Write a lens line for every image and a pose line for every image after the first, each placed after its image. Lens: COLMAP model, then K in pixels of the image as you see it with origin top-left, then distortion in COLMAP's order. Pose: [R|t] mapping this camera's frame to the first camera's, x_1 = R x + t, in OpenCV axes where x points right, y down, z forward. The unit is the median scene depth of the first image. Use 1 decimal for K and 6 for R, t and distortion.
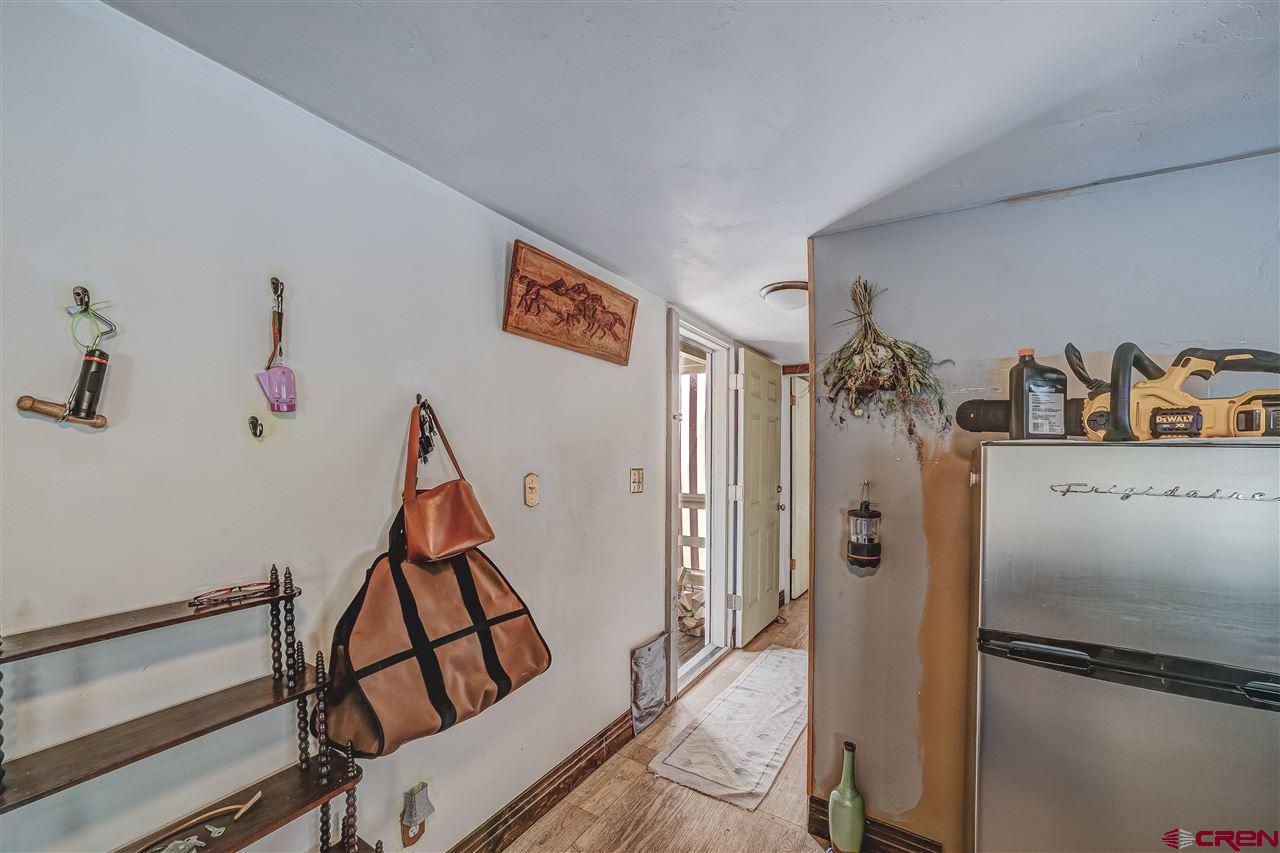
lens RADIAL K [[515.9, 0, 645.2], [0, 515.9, 468.9], [0, 0, 1]] dist [-0.021271, 0.006344]
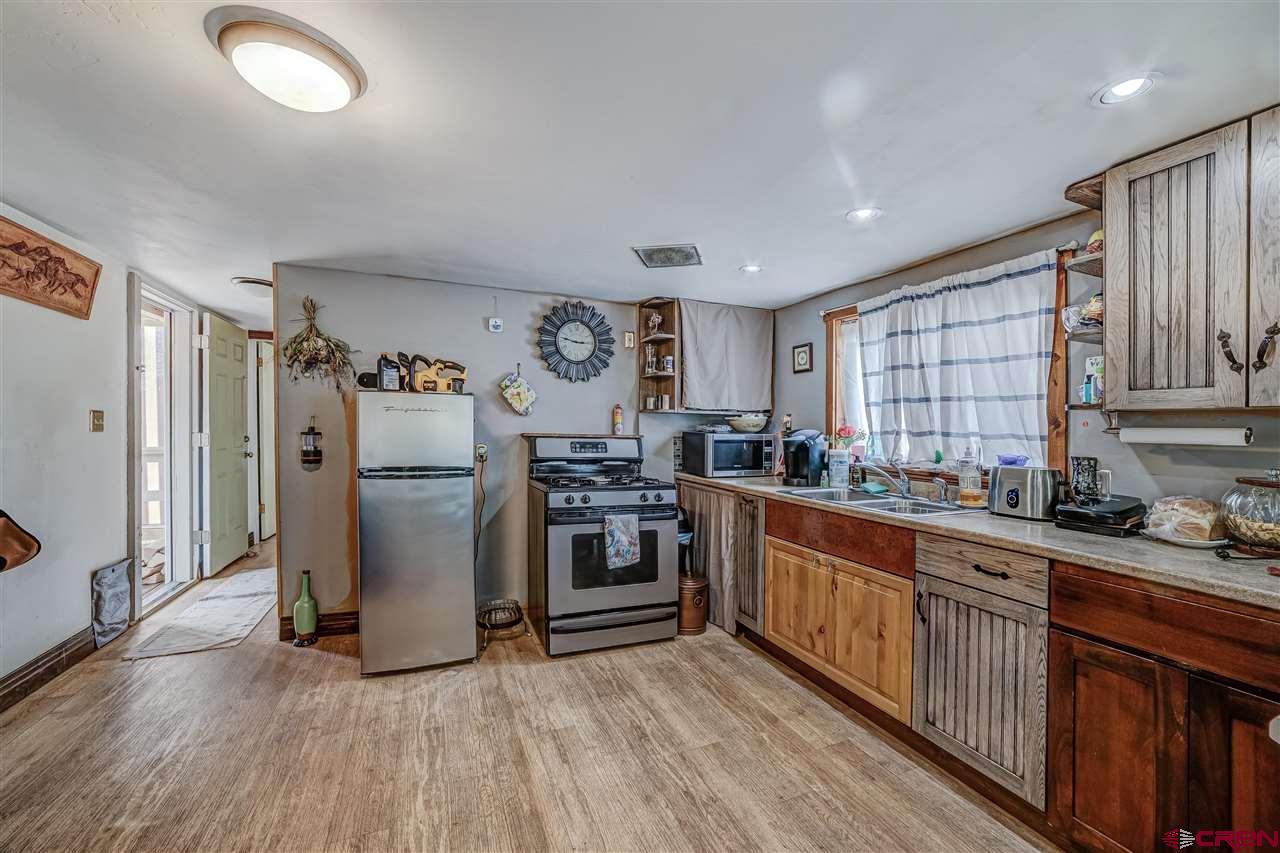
lens RADIAL K [[515.9, 0, 652.7], [0, 515.9, 429.7], [0, 0, 1]] dist [-0.021271, 0.006344]
pose [[0.592196, -0.007410, 0.805760, -0.276477], [0.021763, 0.999740, -0.006801, 0.109447], [-0.805500, 0.021563, 0.592203, -0.928016]]
